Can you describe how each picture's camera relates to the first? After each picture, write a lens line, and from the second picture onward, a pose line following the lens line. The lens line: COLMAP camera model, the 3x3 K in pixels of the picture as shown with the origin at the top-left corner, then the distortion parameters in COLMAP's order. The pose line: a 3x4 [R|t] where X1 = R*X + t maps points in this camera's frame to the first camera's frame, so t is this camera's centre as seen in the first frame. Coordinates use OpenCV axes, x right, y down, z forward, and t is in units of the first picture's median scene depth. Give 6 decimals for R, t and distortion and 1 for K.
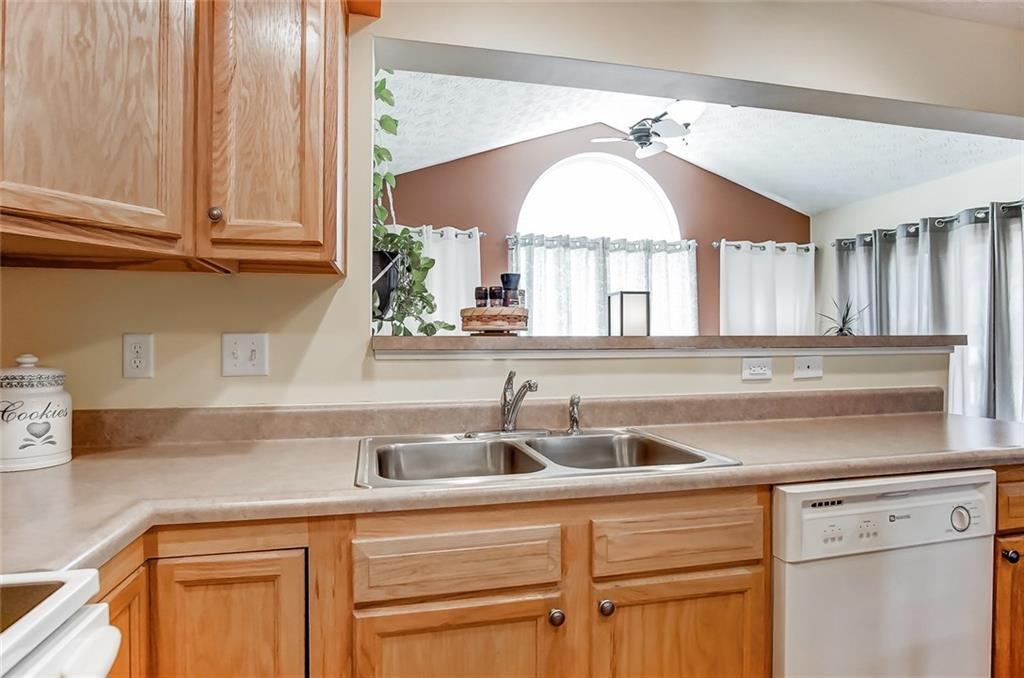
lens RADIAL K [[557.6, 0, 499.9], [0, 557.6, 337.3], [0, 0, 1]] dist [-0.023894, 0.003524]
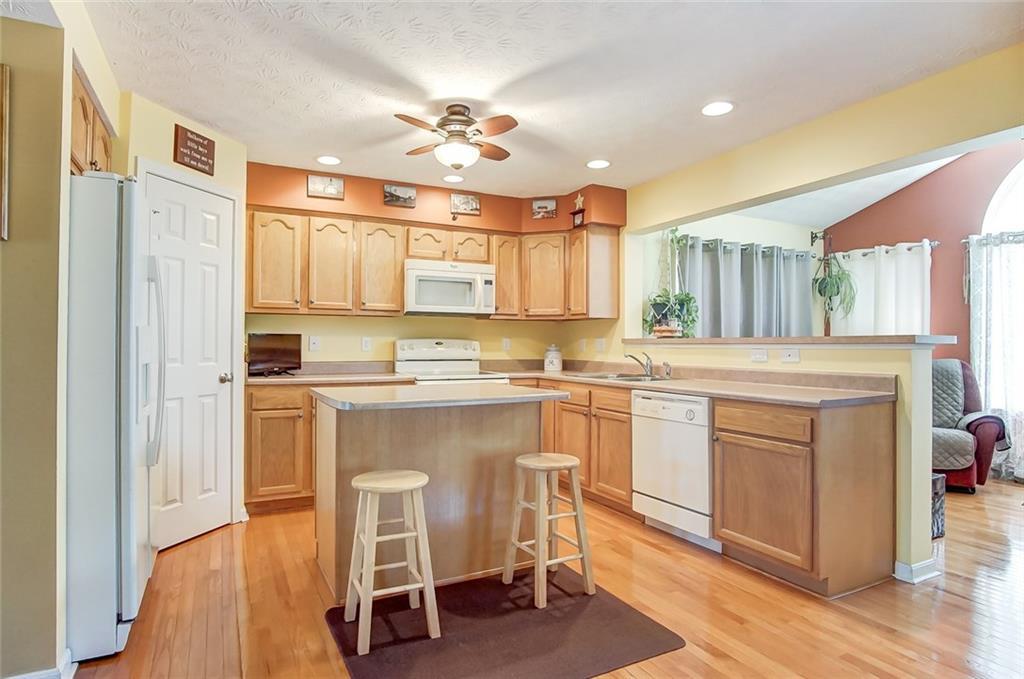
lens RADIAL K [[558.3, 0, 507.0], [0, 558.3, 341.1], [0, 0, 1]] dist [-0.026599, 0.007533]
pose [[0.245453, -0.000290, -0.969408, 2.210764], [0.010056, 0.999947, 0.002247, -0.003074], [0.969356, -0.010300, 0.245443, -0.268665]]
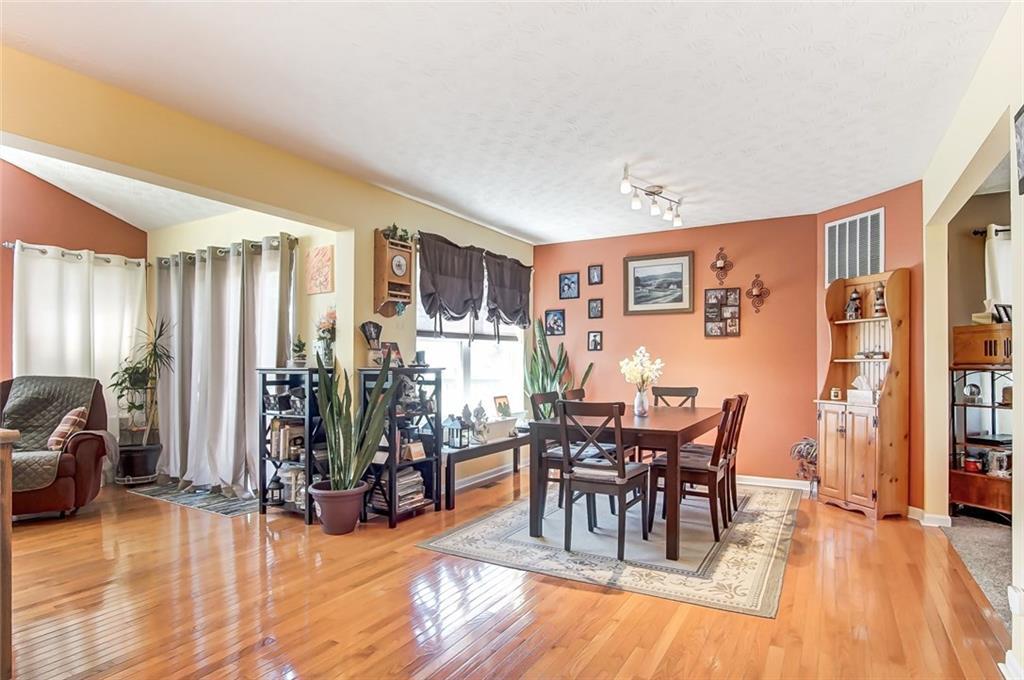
lens RADIAL K [[558.3, 0, 494.7], [0, 558.3, 365.6], [0, 0, 1]] dist [-0.026599, 0.007533]
pose [[0.707203, 0.001825, 0.707009, 0.953540], [-0.013471, 0.999850, 0.010894, 0.012372], [-0.706883, -0.017228, 0.707121, -0.499168]]
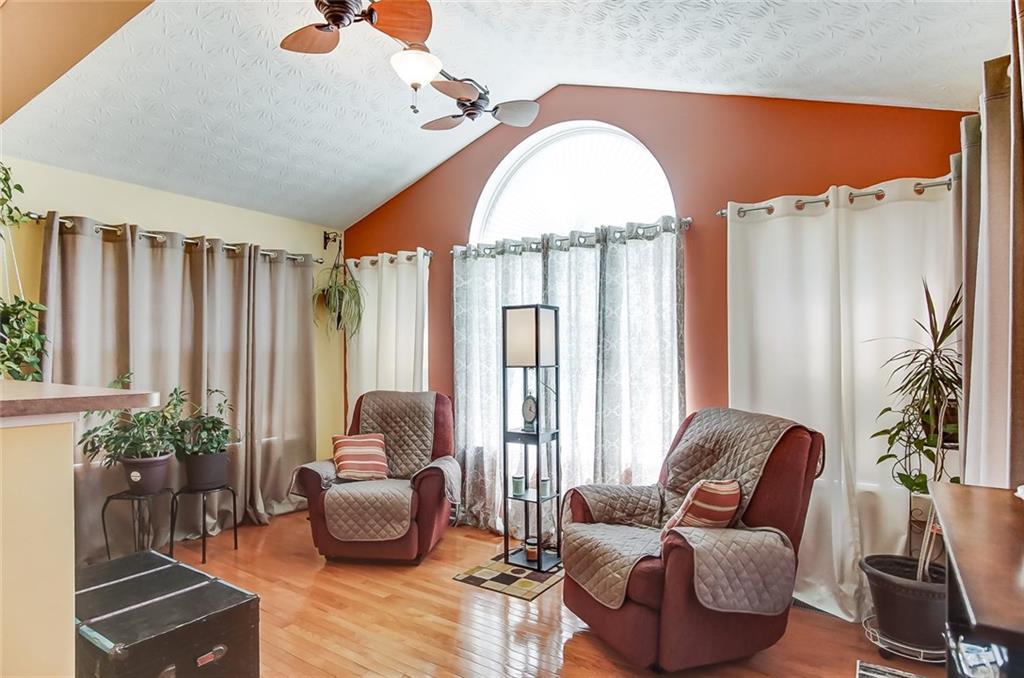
lens RADIAL K [[557.6, 0, 506.1], [0, 557.6, 352.7], [0, 0, 1]] dist [-0.023894, 0.003524]
pose [[0.668770, 0.002936, -0.743464, 2.033919], [0.008778, 0.999891, 0.011844, -0.072427], [0.743418, -0.014447, 0.668671, 1.241637]]
